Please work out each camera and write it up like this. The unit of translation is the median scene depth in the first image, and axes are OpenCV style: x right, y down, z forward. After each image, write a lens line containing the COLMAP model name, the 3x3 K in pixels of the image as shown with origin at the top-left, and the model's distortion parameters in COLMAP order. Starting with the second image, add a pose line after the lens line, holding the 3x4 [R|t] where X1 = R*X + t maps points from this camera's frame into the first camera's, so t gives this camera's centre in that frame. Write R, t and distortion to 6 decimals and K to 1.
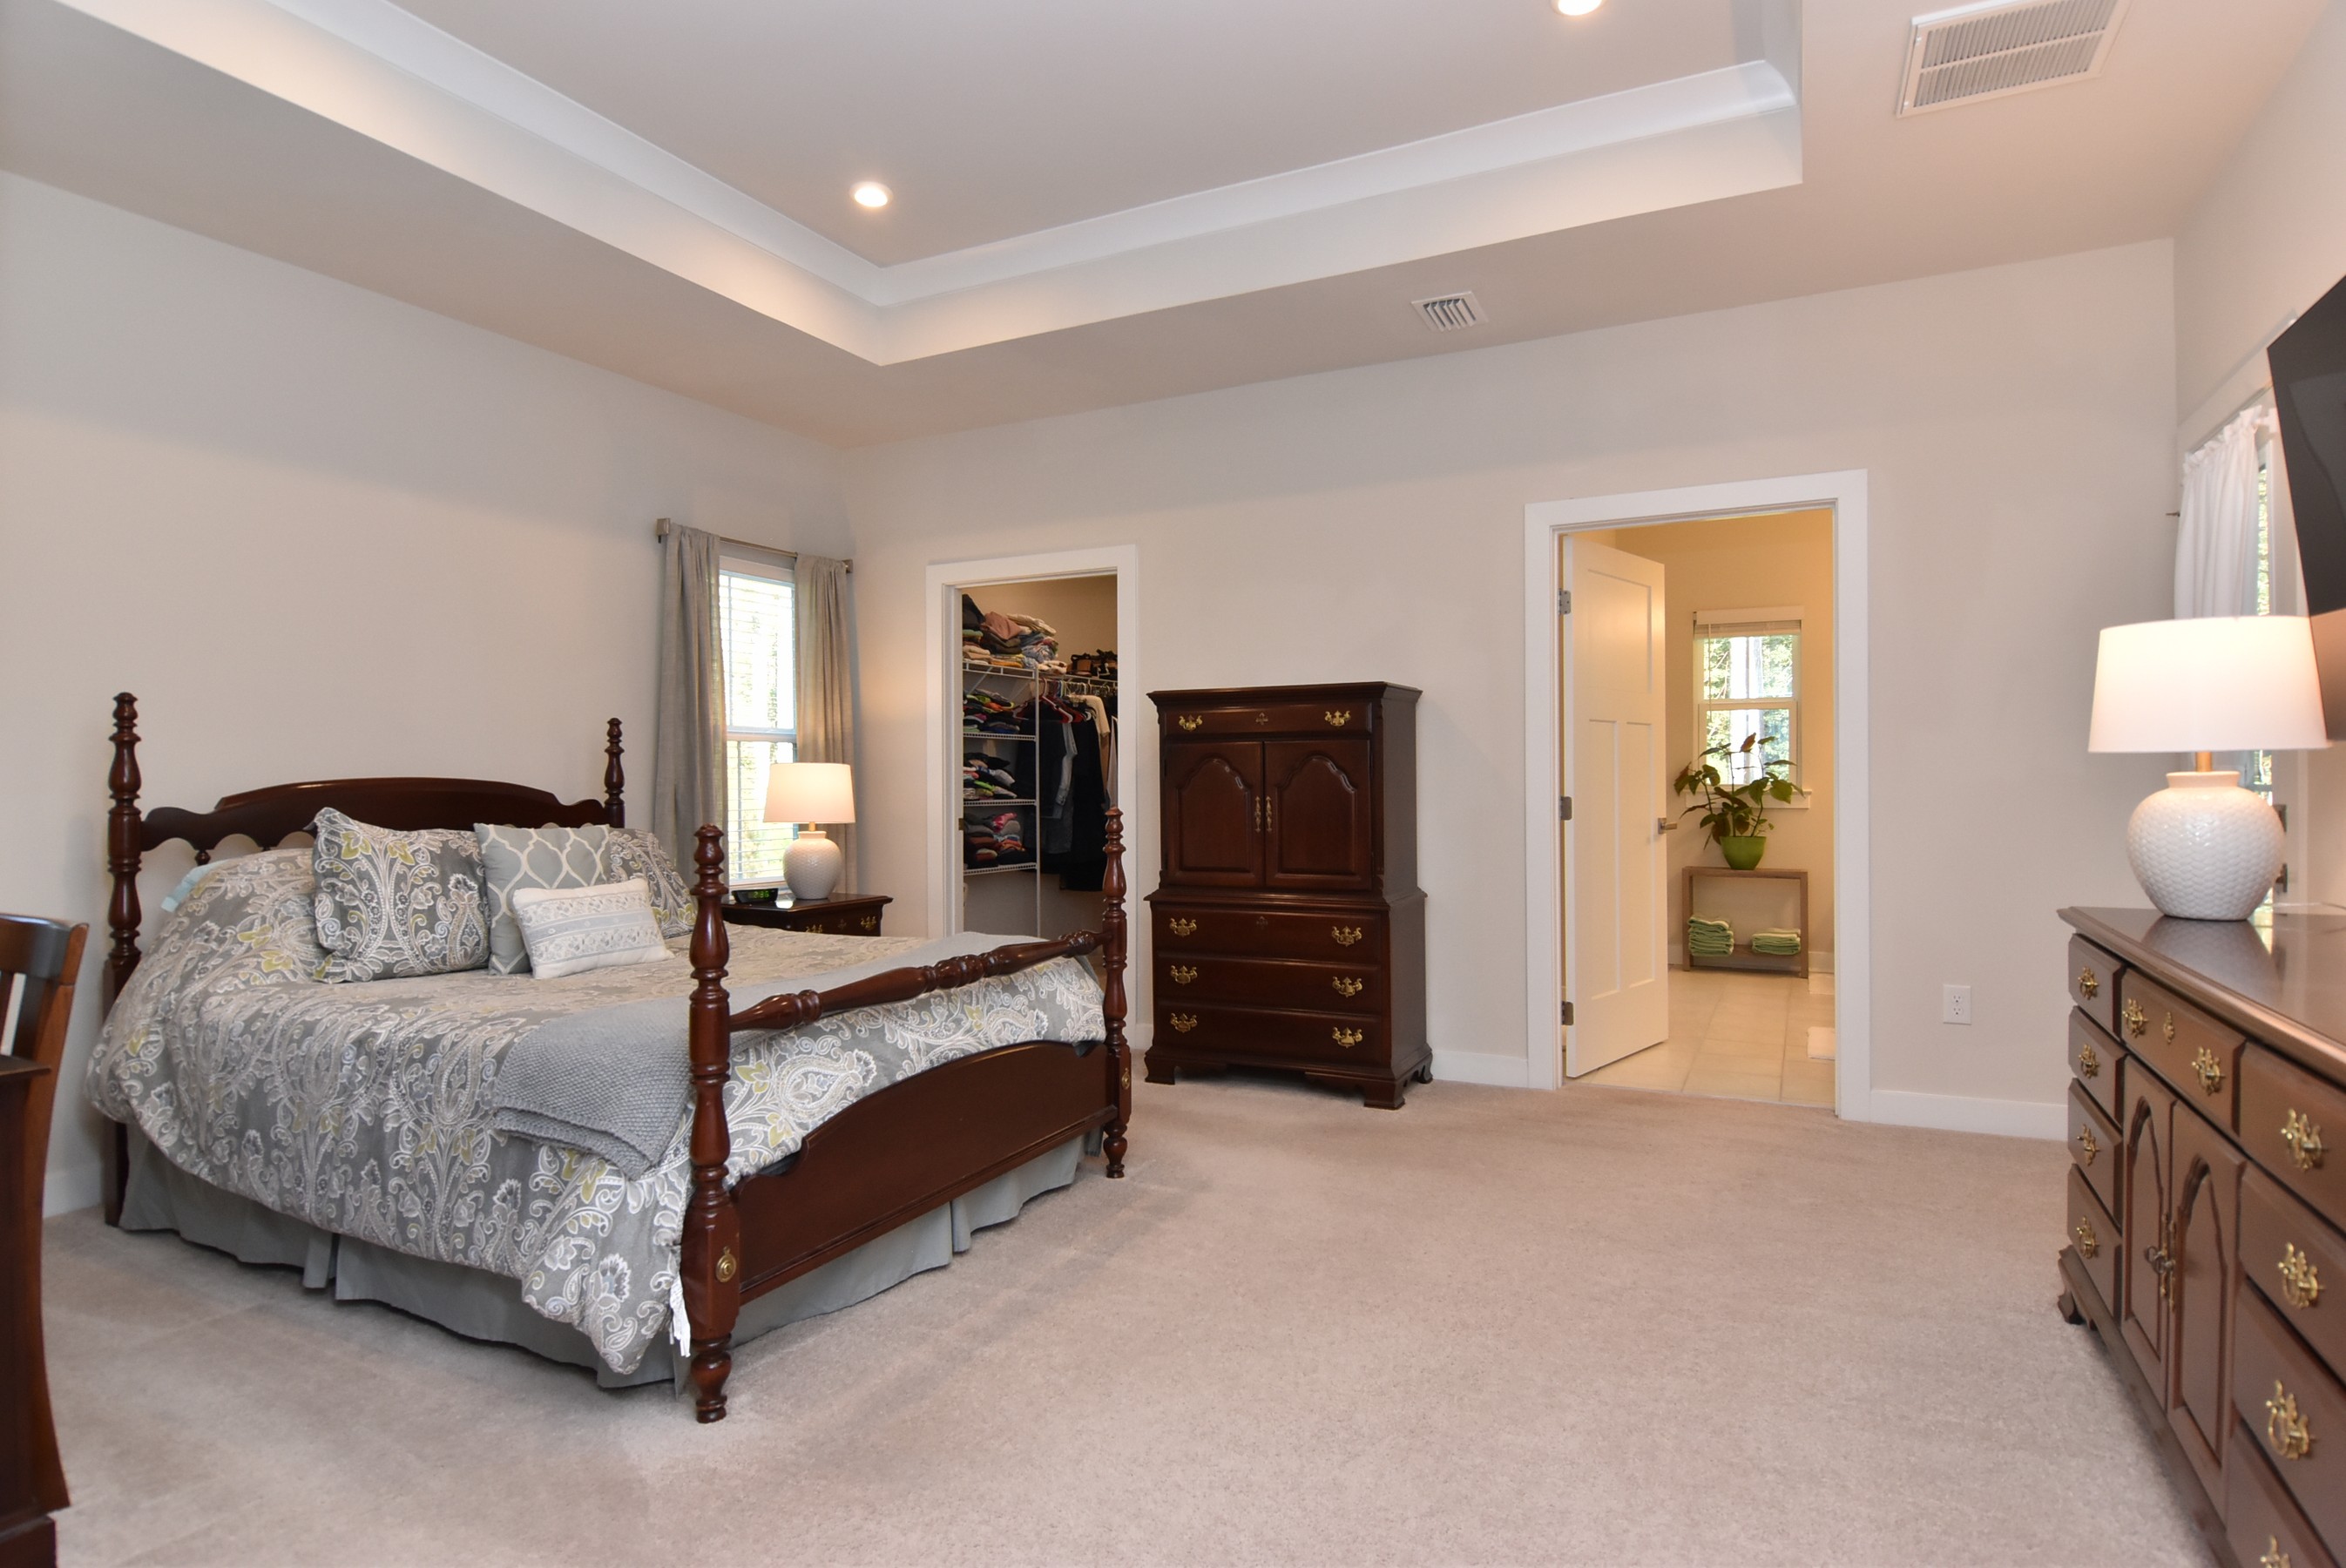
lens RADIAL K [[1238.7, 0, 1185.3], [0, 1238.7, 782.7], [0, 0, 1]] dist [0.000956, -0.015350]
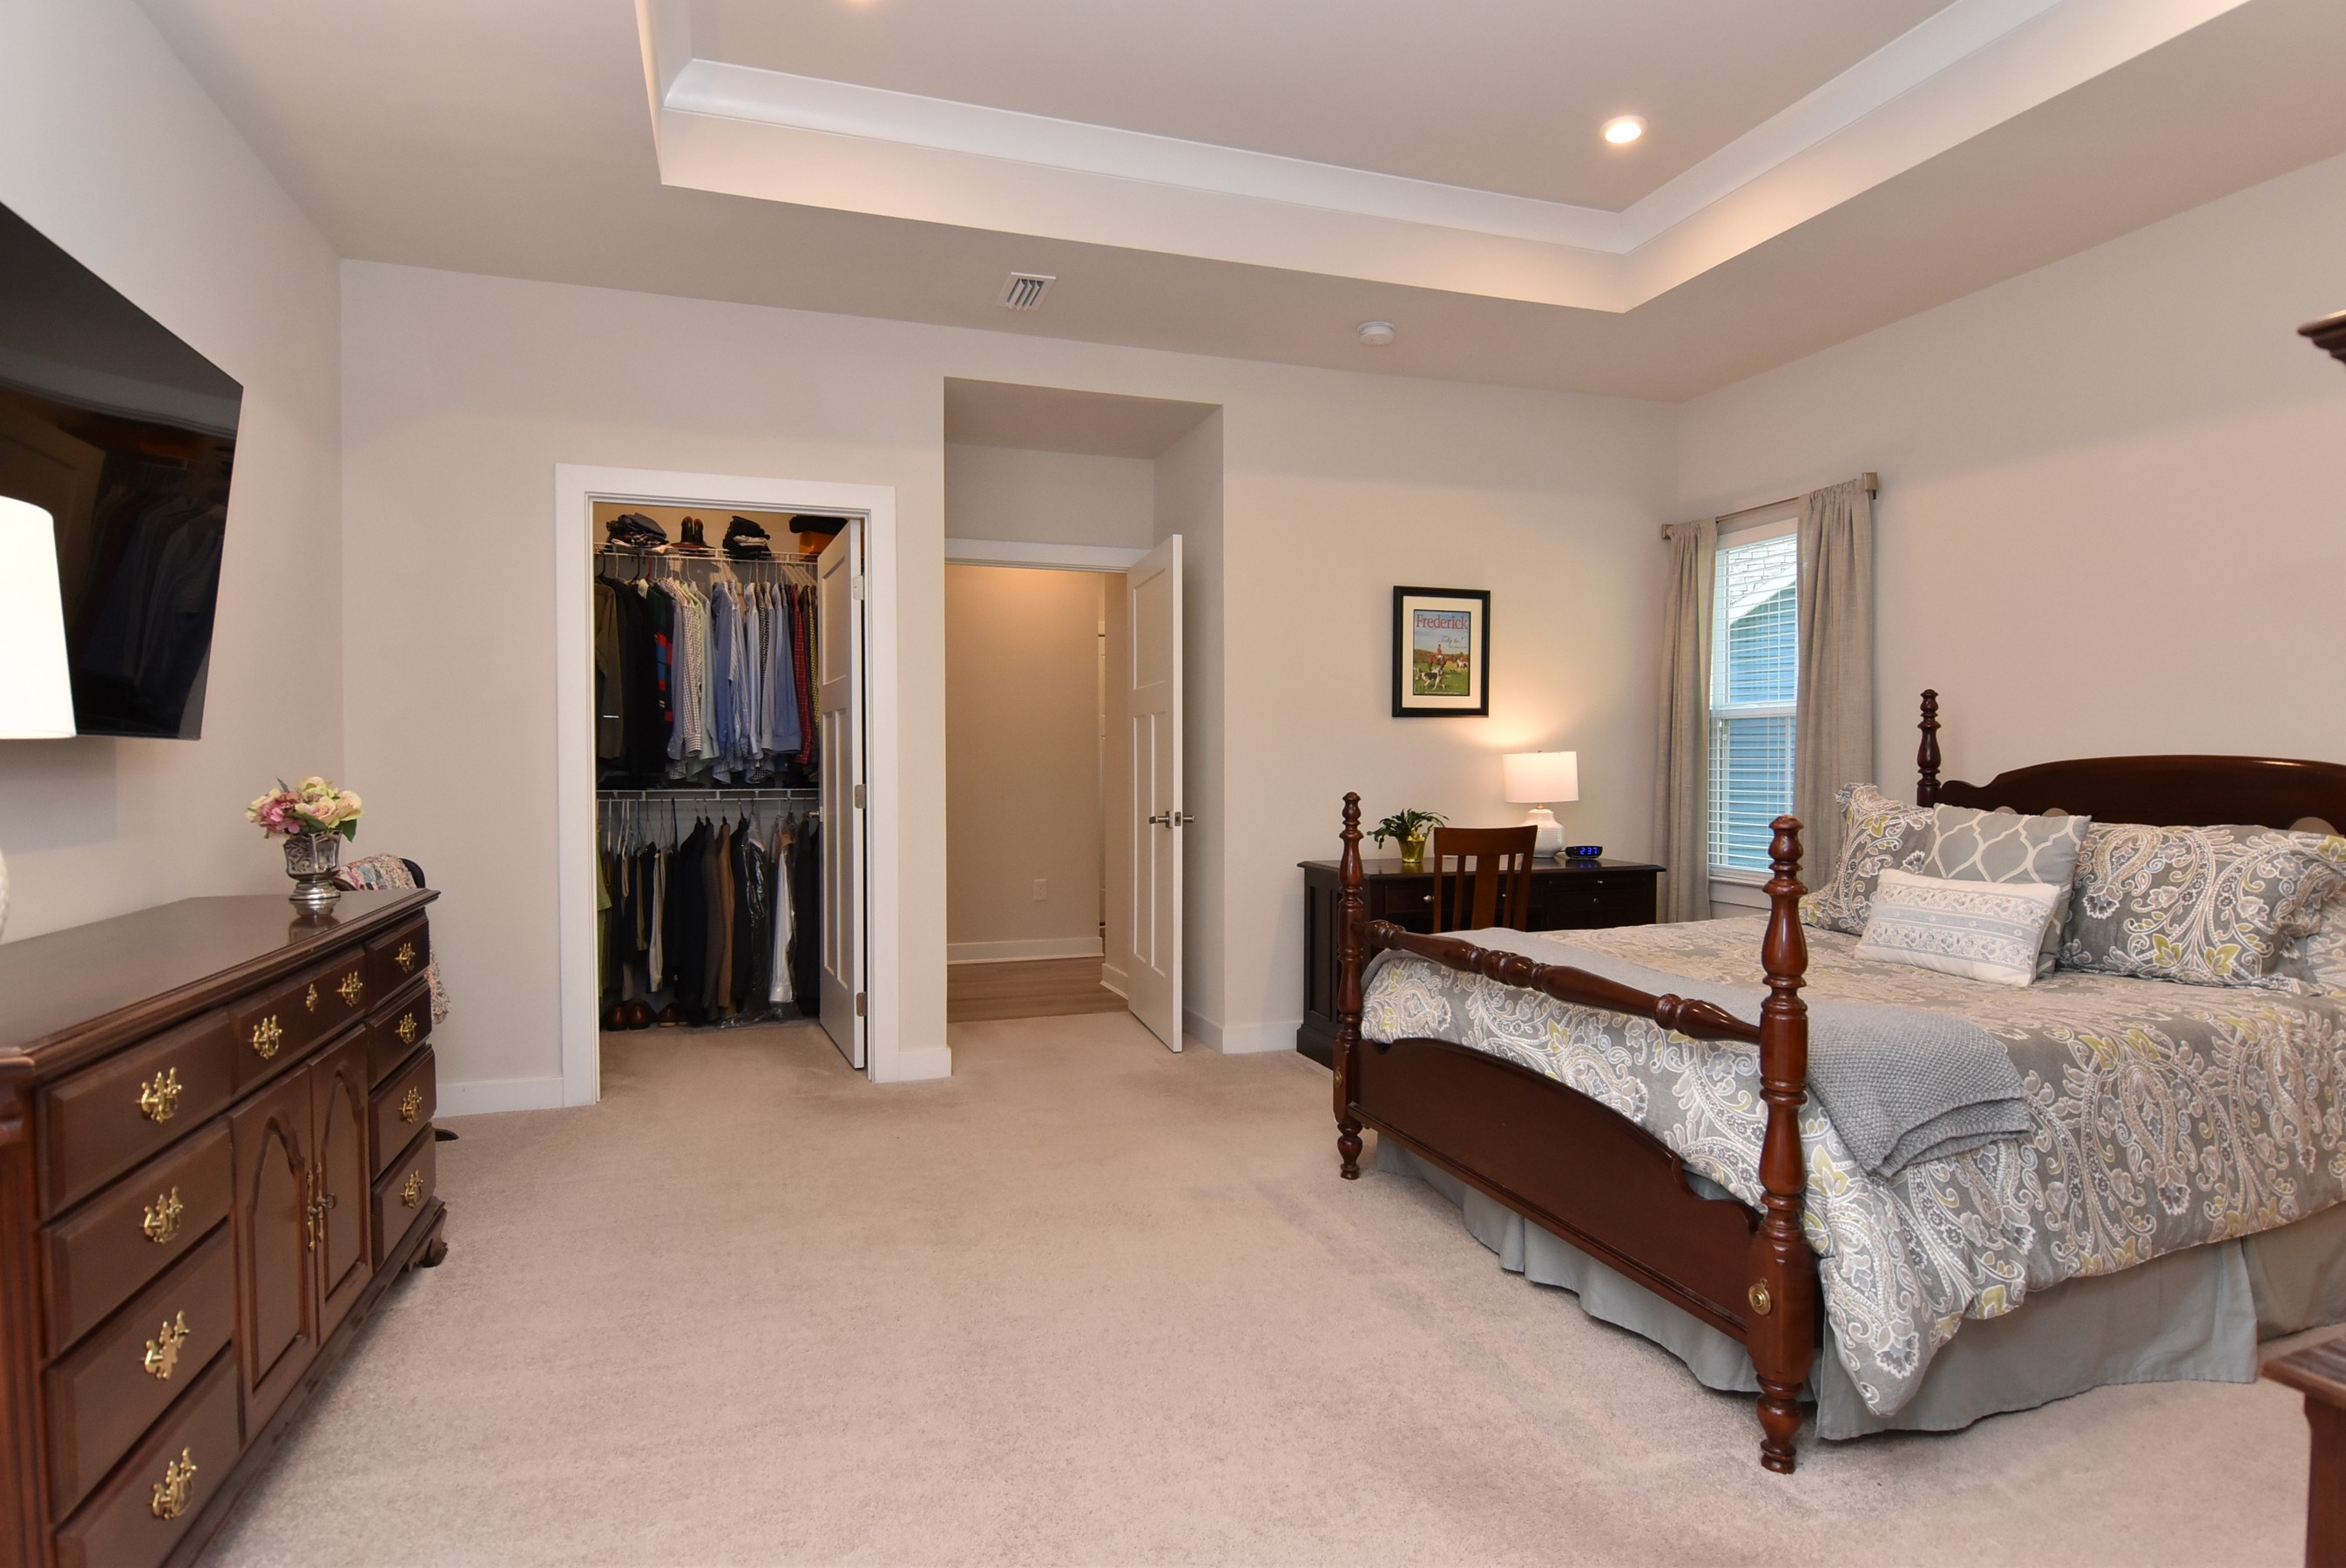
lens RADIAL K [[1238.7, 0, 1172.2], [0, 1238.7, 779.7], [0, 0, 1]] dist [0.000956, -0.015350]
pose [[-0.711579, 0.016039, -0.702423, 0.526903], [0.006650, 0.999848, 0.016094, -0.005189], [0.702574, 0.006781, -0.711578, 1.202716]]
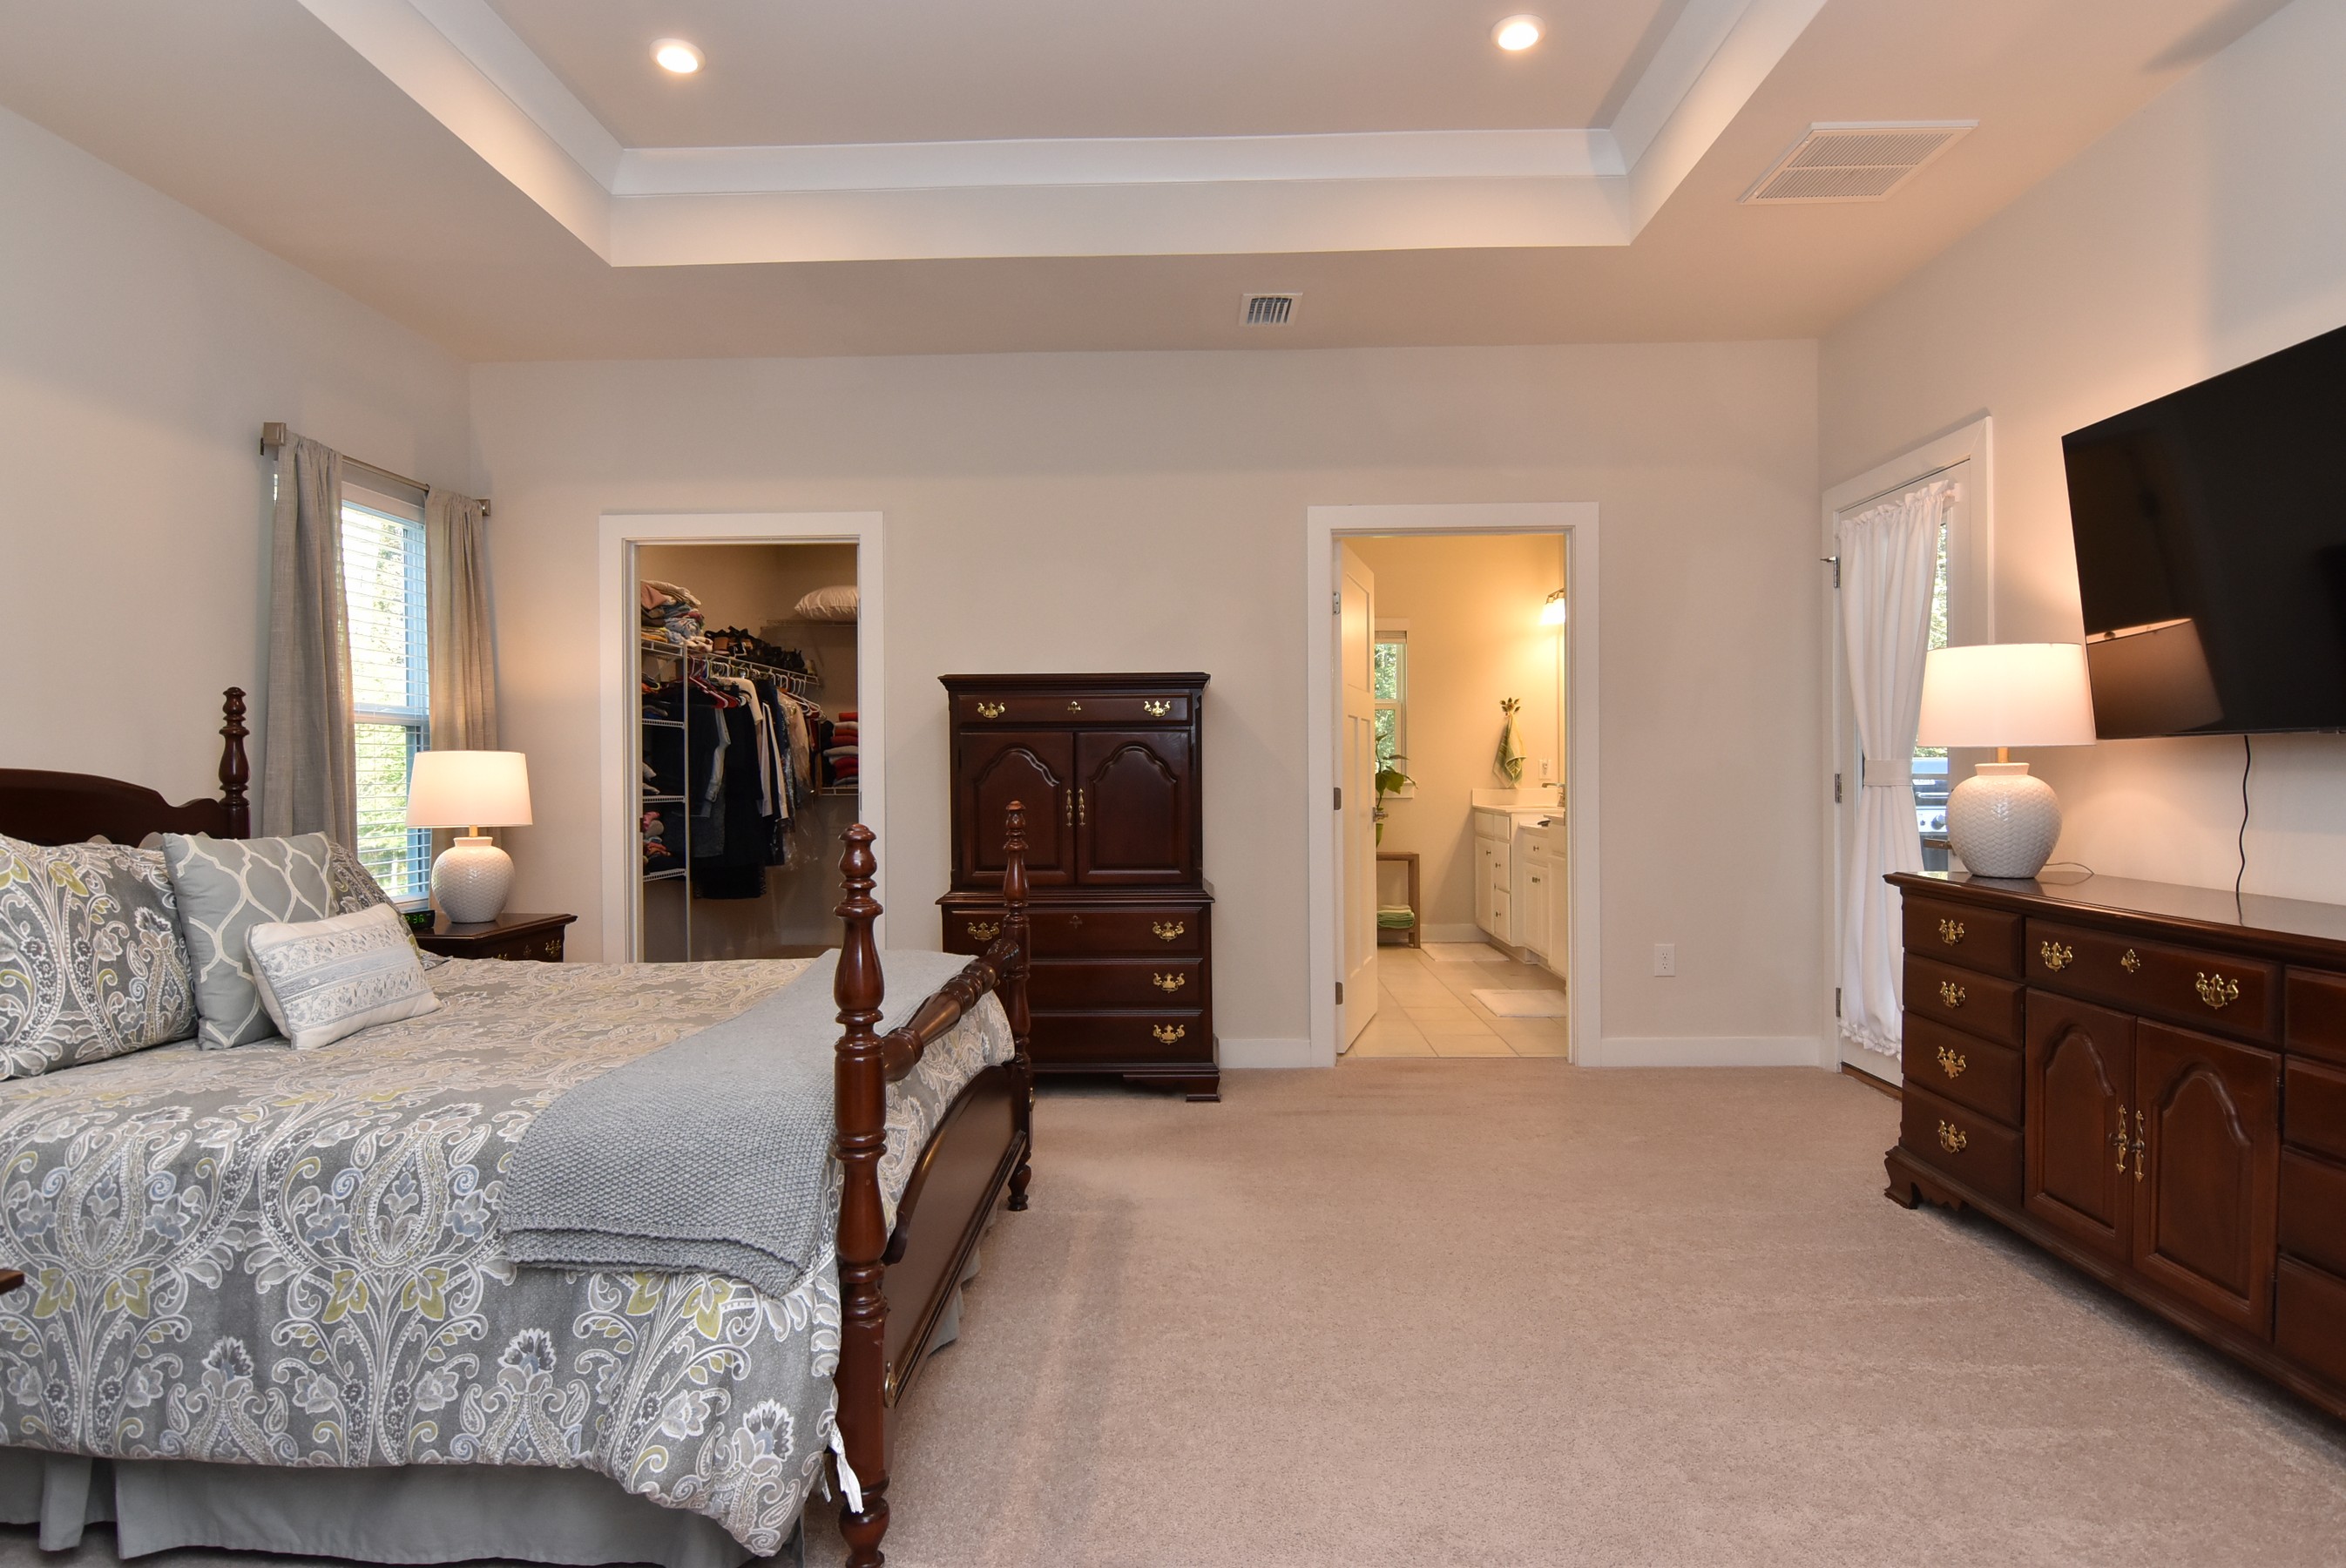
lens RADIAL K [[1238.7, 0, 1180.8], [0, 1238.7, 782.2], [0, 0, 1]] dist [0.000956, -0.015350]
pose [[0.907489, -0.003692, 0.420059, -0.327907], [0.002206, 0.999989, 0.004023, 0.002806], [-0.420069, -0.002724, 0.907488, 0.129726]]
